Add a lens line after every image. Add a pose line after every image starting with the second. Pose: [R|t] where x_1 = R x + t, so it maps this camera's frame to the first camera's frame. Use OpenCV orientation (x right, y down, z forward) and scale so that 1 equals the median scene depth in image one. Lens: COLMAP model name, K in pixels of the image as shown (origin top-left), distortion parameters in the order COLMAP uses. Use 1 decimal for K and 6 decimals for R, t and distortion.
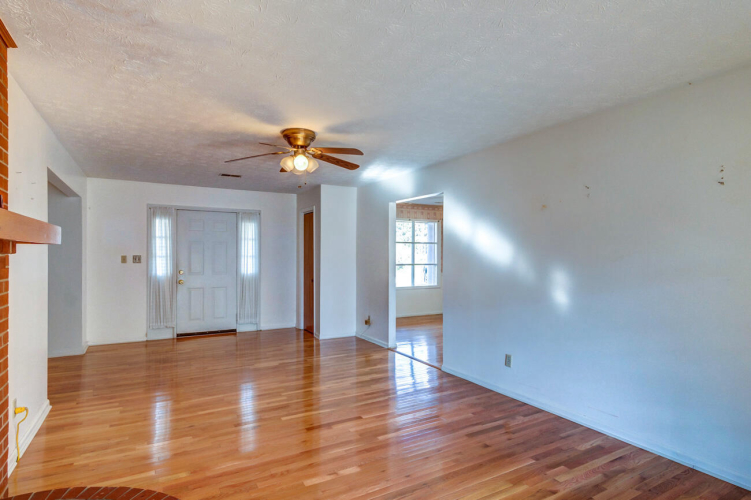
lens RADIAL K [[402.5, 0, 371.9], [0, 402.5, 257.0], [0, 0, 1]] dist [0.002810, 0.000845]
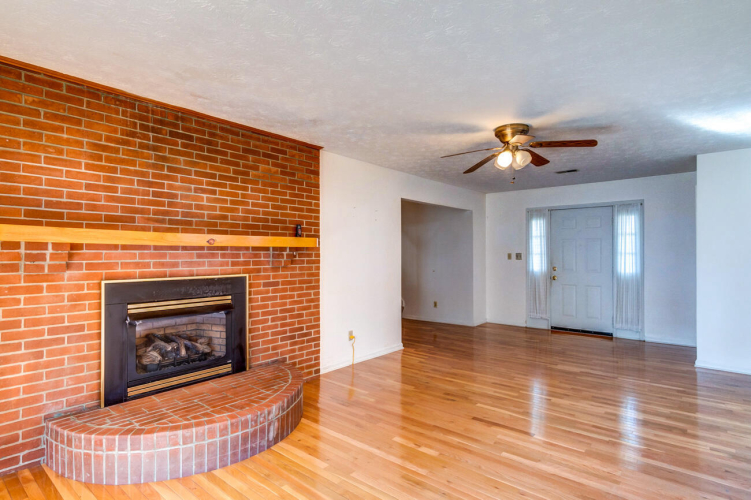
lens RADIAL K [[402.5, 0, 371.9], [0, 402.5, 257.0], [0, 0, 1]] dist [0.002810, 0.000845]
pose [[0.344246, 0.004683, -0.938868, 0.362043], [-0.000147, 0.999988, 0.004934, 0.001895], [0.938880, -0.001561, 0.344242, 0.190412]]
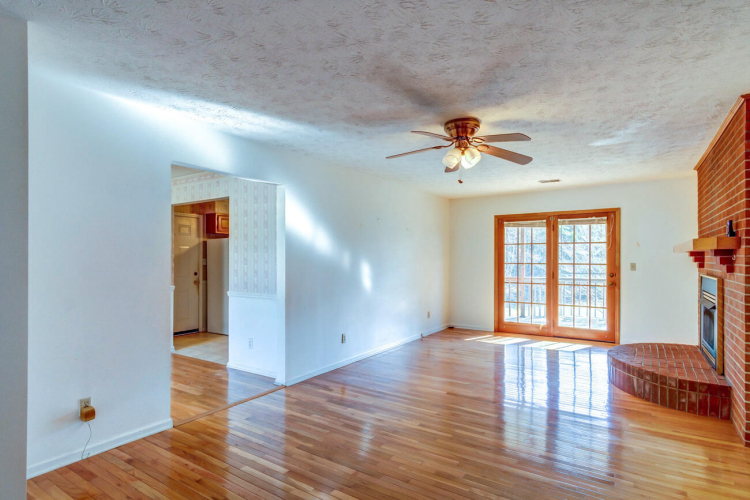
lens RADIAL K [[398.5, 0, 376.6], [0, 398.5, 263.0], [0, 0, 1]] dist [0.005447, 0.001126]
pose [[-0.455915, -0.013535, 0.889920, -0.518232], [0.002512, 0.999861, 0.016494, -0.004115], [-0.890020, 0.009755, -0.455818, 0.908807]]
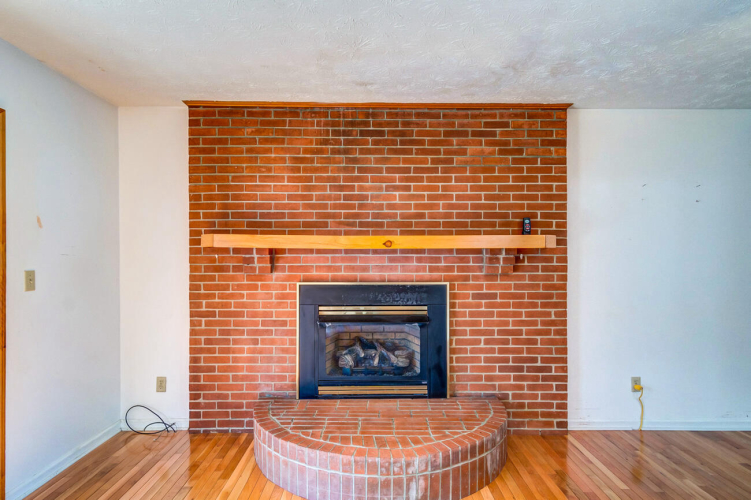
lens RADIAL K [[402.5, 0, 371.9], [0, 402.5, 257.0], [0, 0, 1]] dist [0.002810, 0.000845]
pose [[-0.492926, -0.002642, -0.870067, 0.221599], [-0.002296, 0.999996, -0.001736, 0.000713], [0.870068, 0.001142, -0.492930, 0.375712]]
